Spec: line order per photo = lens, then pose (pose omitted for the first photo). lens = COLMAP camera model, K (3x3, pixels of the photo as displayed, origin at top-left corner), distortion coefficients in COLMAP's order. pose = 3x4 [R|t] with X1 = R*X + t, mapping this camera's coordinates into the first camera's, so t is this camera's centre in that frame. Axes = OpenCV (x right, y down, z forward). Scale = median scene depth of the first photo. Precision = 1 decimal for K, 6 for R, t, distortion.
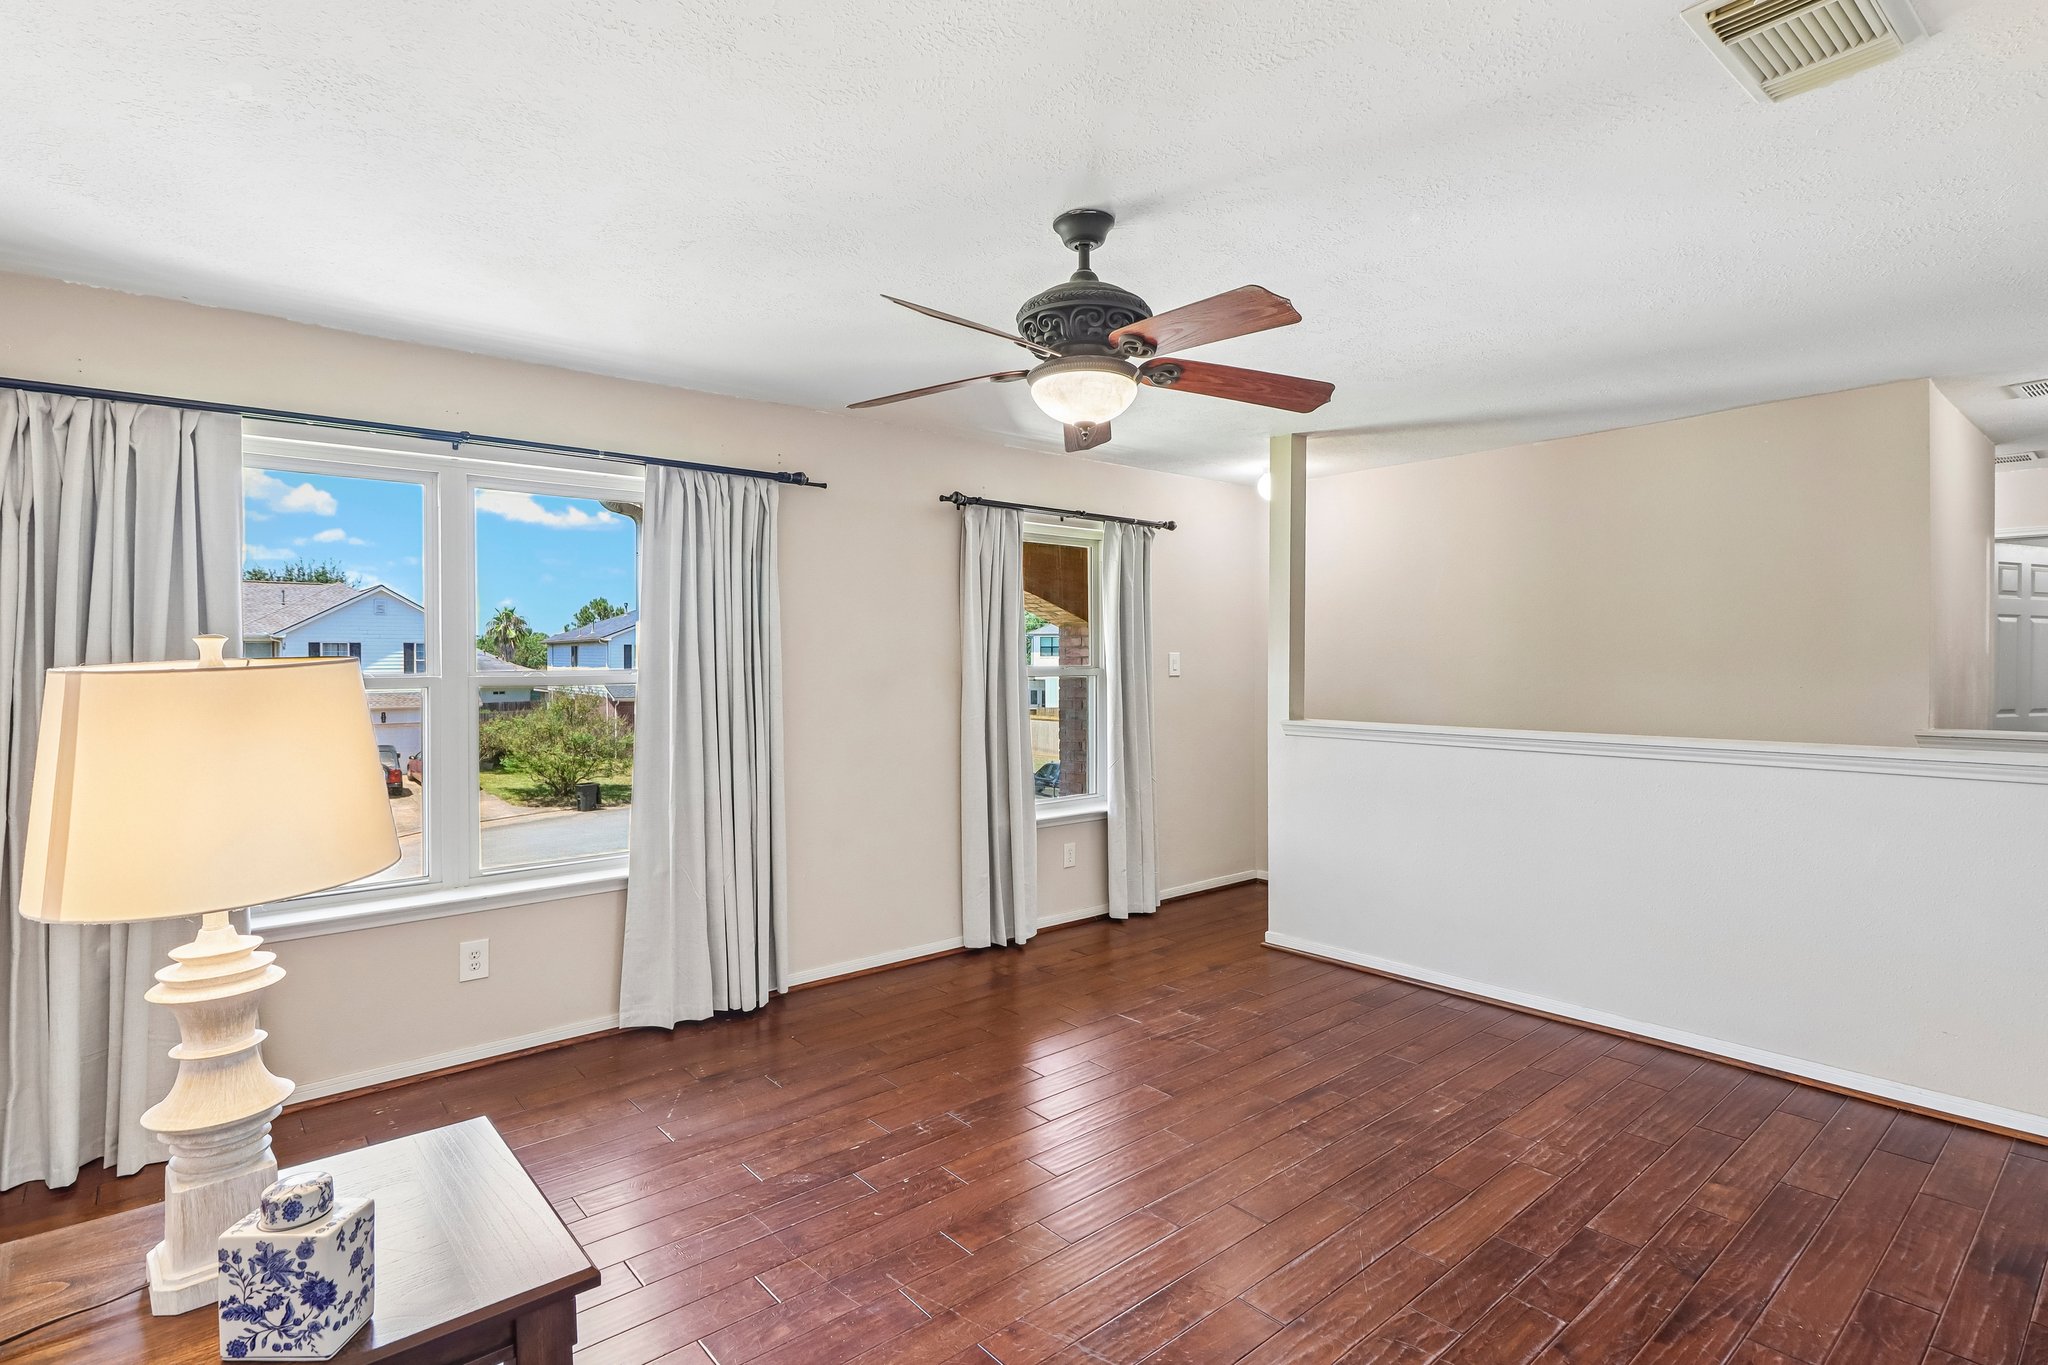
lens RADIAL K [[1013.3, 0, 1031.4], [0, 1013.3, 652.2], [0, 0, 1]] dist [0.003772, 0.000019]
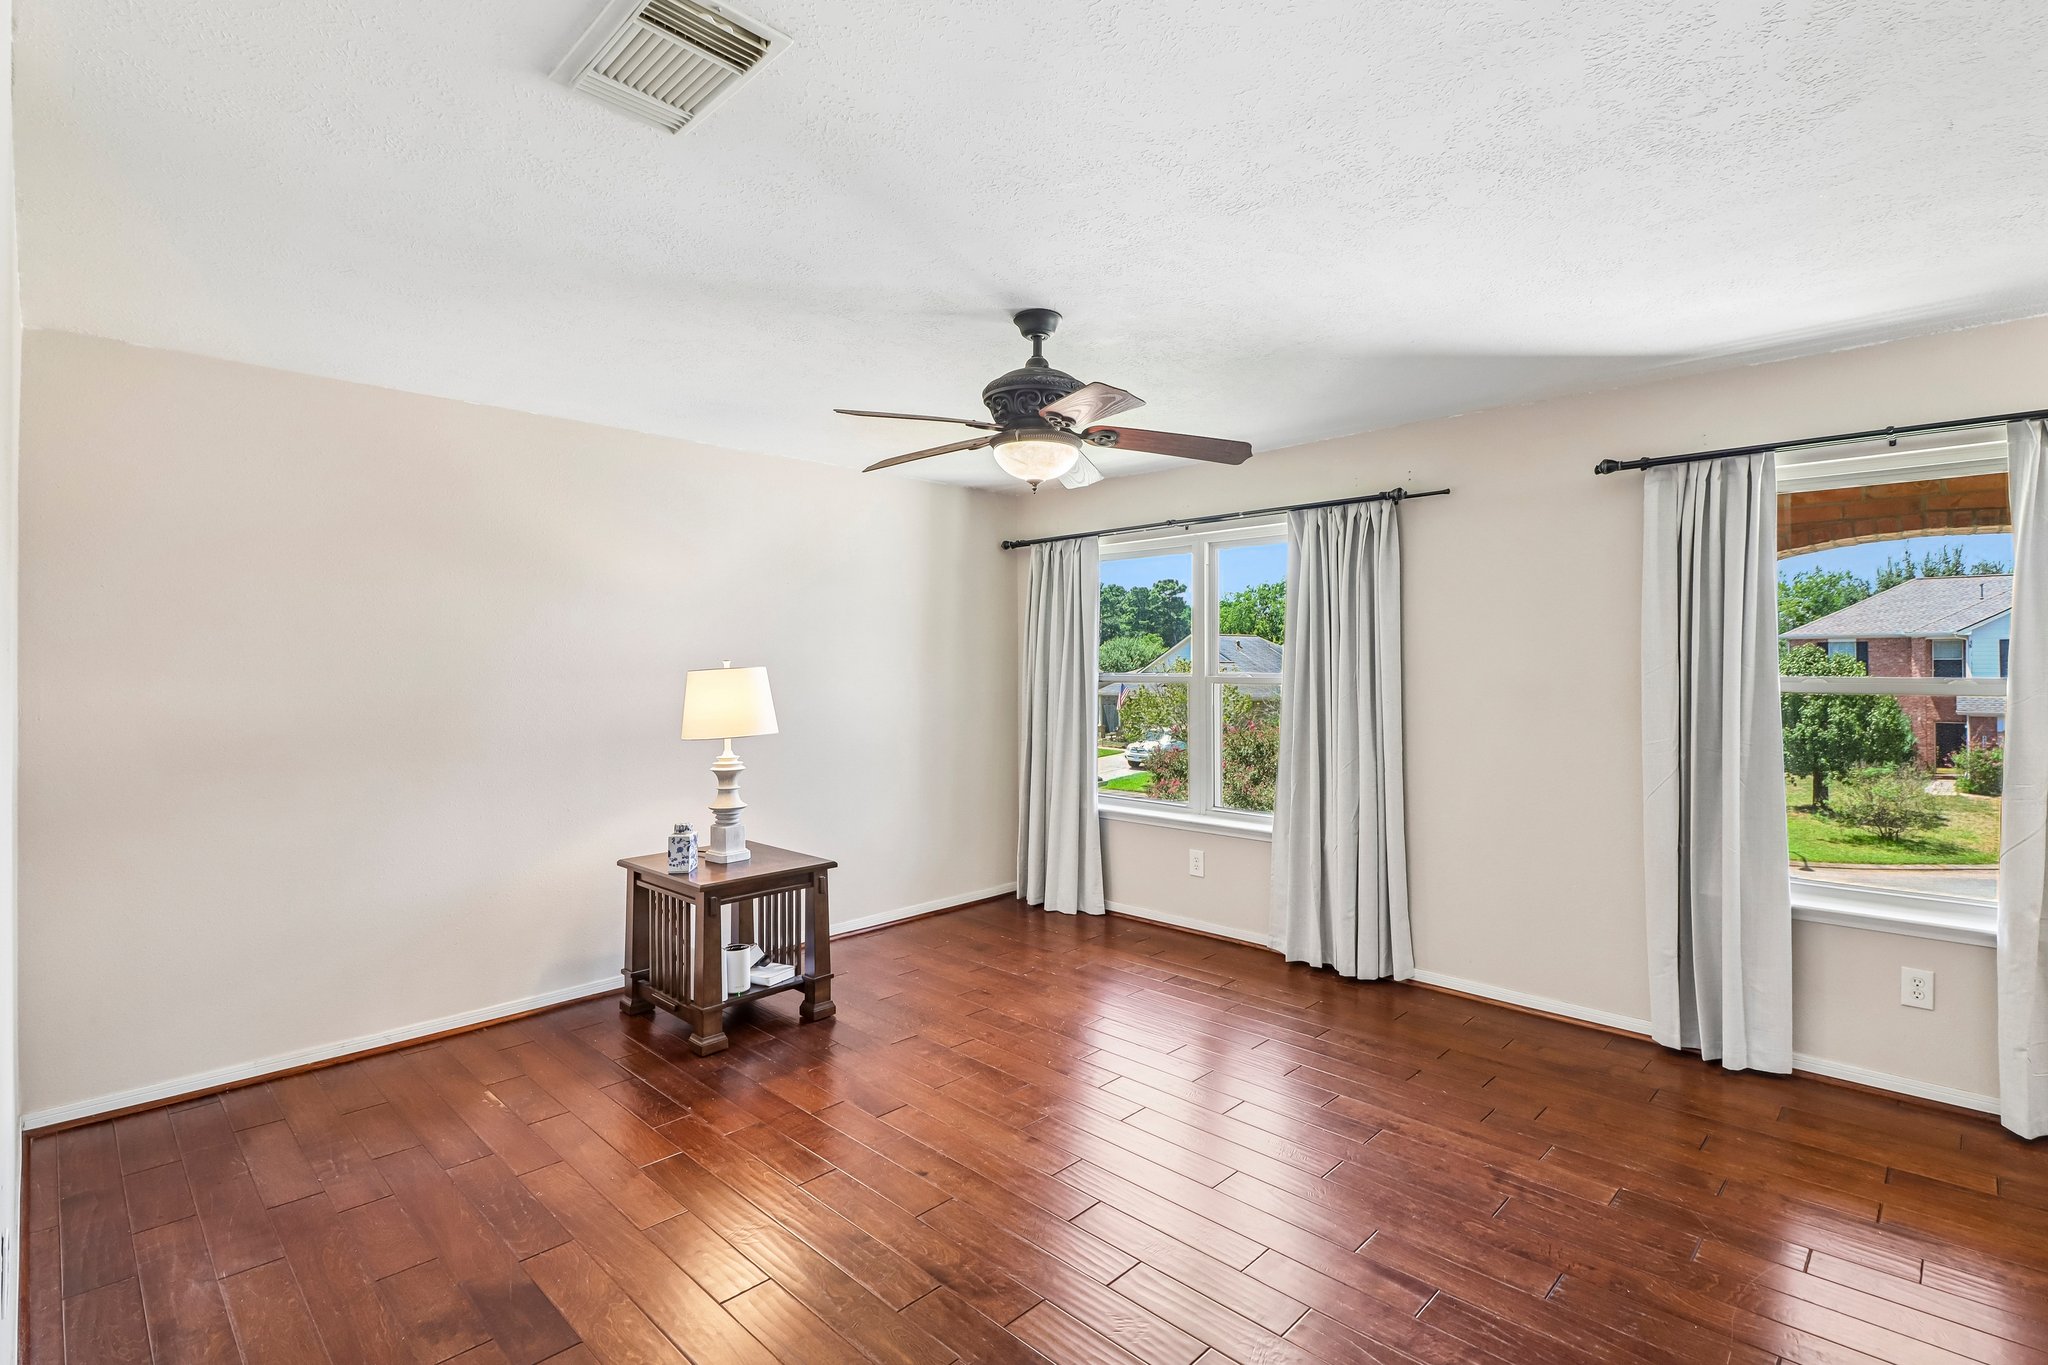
lens RADIAL K [[953.7, 0, 1031.3], [0, 953.7, 667.4], [0, 0, 1]] dist [0.002381, -0.000024]
pose [[0.094762, 0.013801, -0.995404, 0.766276], [0.015605, 0.999760, 0.015346, -0.014676], [0.995378, -0.016987, 0.094524, 0.563877]]
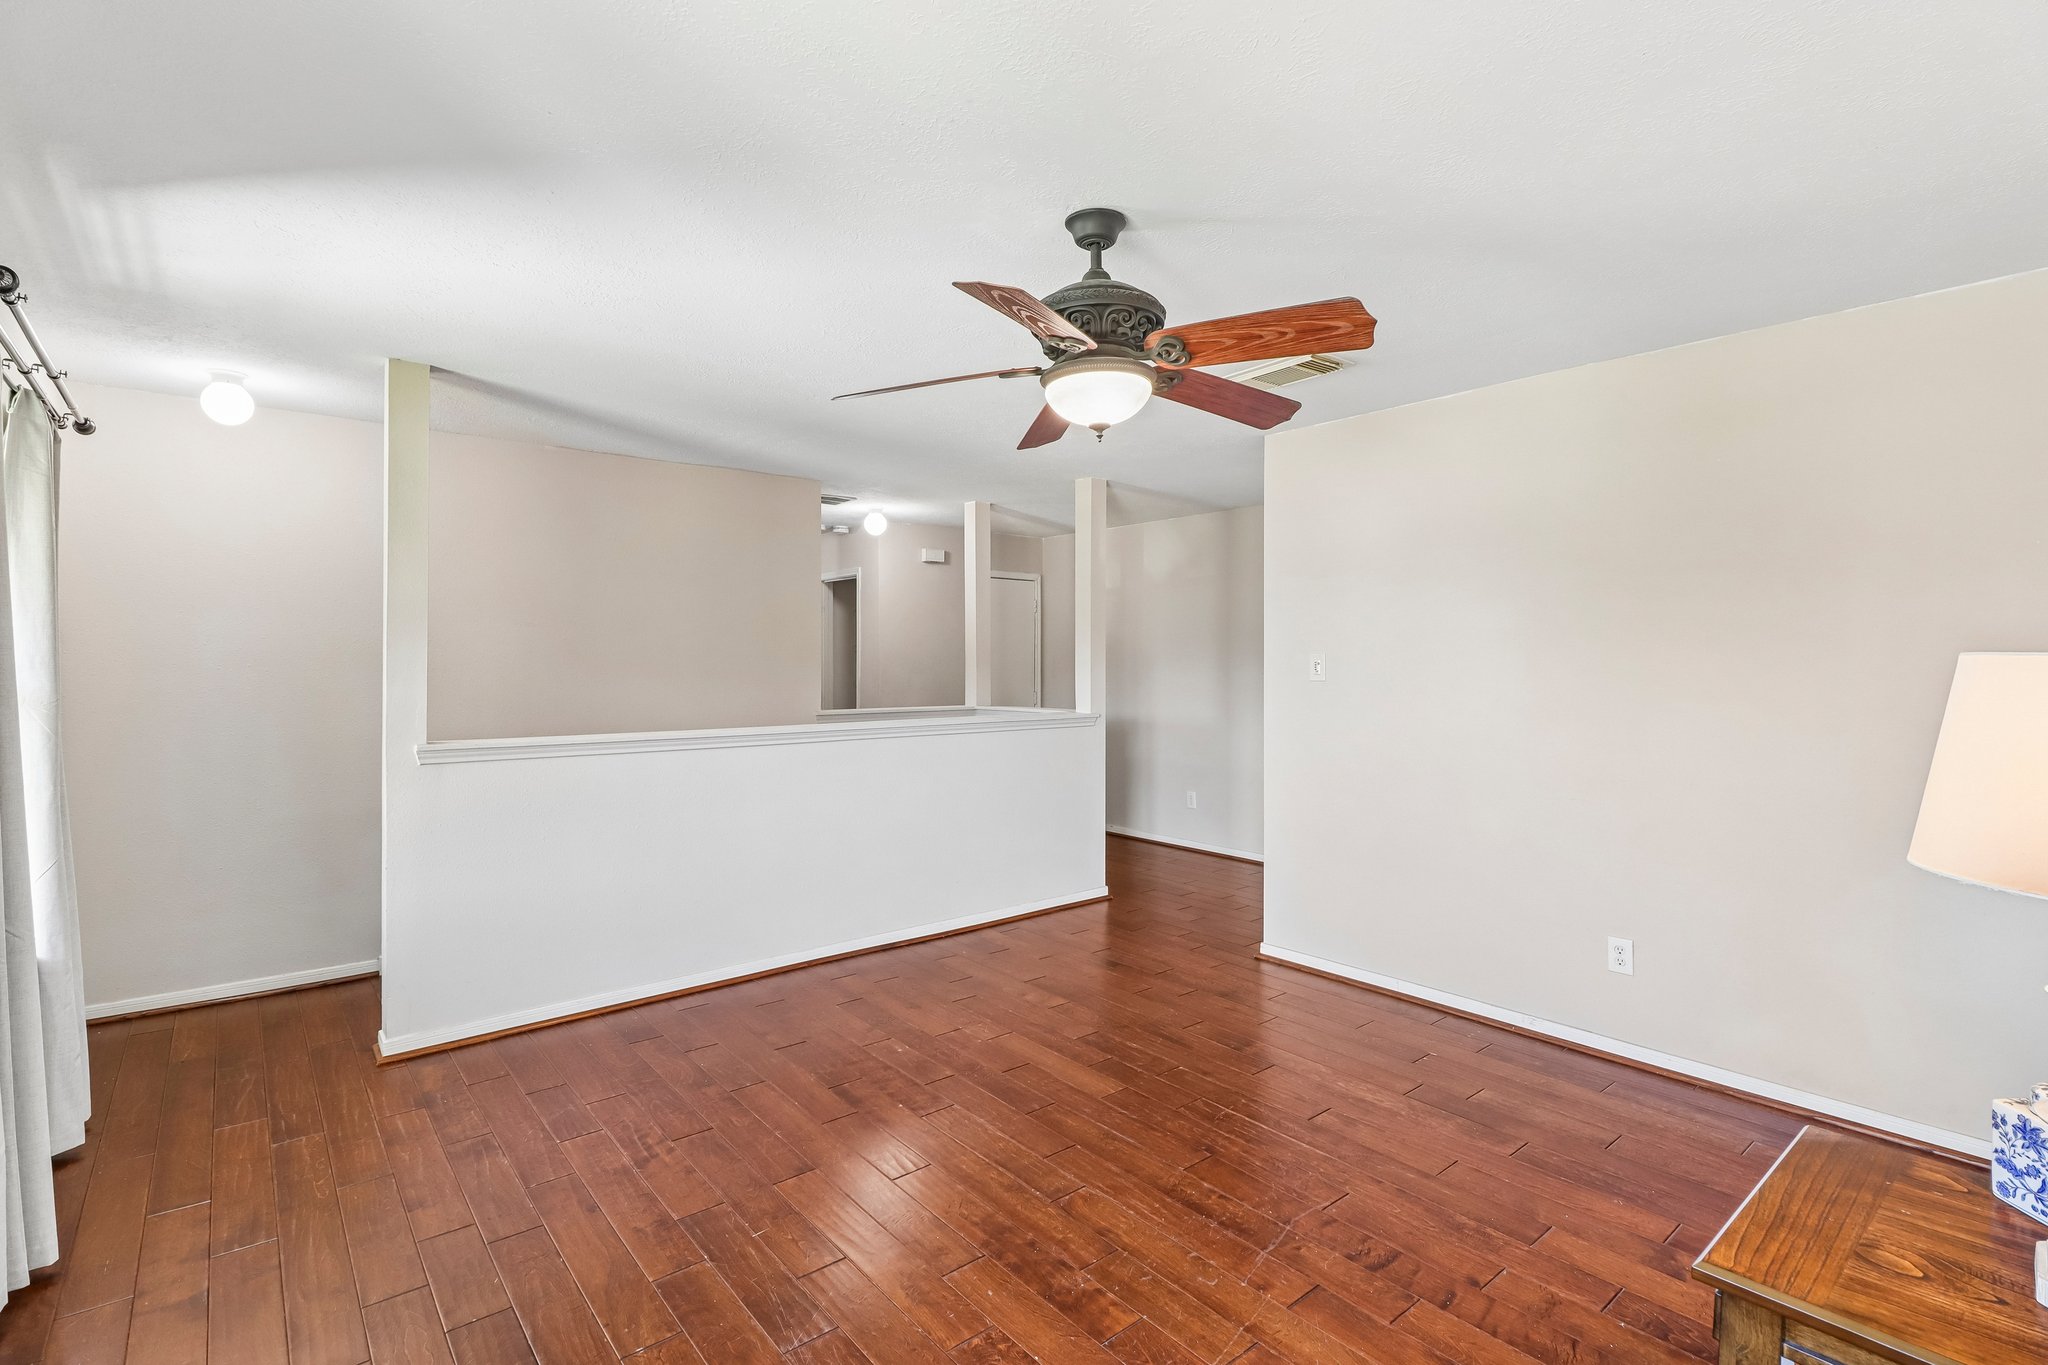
lens RADIAL K [[953.7, 0, 1031.3], [0, 953.7, 667.4], [0, 0, 1]] dist [0.002381, -0.000024]
pose [[0.004294, -0.003188, 0.999986, -0.564388], [-0.012865, 0.999912, 0.003243, 0.000824], [-0.999908, -0.012879, 0.004252, 0.676552]]
